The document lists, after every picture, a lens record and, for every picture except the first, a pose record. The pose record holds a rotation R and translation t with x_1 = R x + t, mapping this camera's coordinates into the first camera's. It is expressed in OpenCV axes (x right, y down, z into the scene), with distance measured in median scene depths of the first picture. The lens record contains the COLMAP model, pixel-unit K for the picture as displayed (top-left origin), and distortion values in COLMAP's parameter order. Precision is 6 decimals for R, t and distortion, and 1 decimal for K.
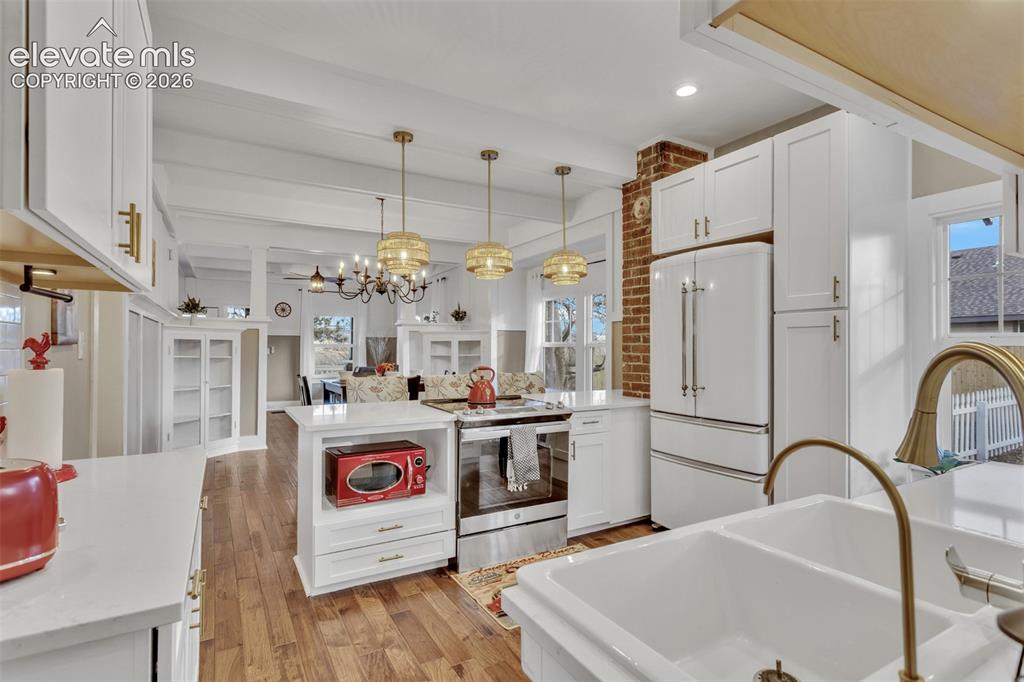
lens RADIAL K [[506.9, 0, 510.3], [0, 506.9, 344.1], [0, 0, 1]] dist [-0.011114, 0.003050]
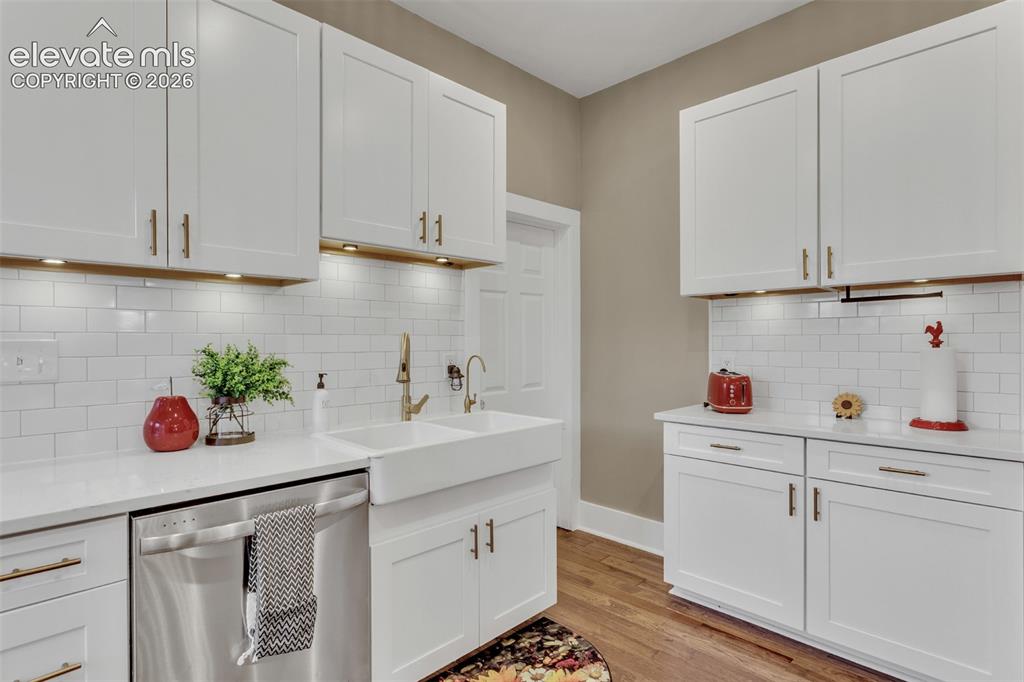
lens RADIAL K [[506.9, 0, 507.2], [0, 506.9, 344.6], [0, 0, 1]] dist [-0.011114, 0.003050]
pose [[-0.964700, 0.004179, -0.263320, 0.156980], [0.004728, 0.999988, -0.001449, 0.010227], [0.263311, -0.002643, -0.964707, 0.532492]]
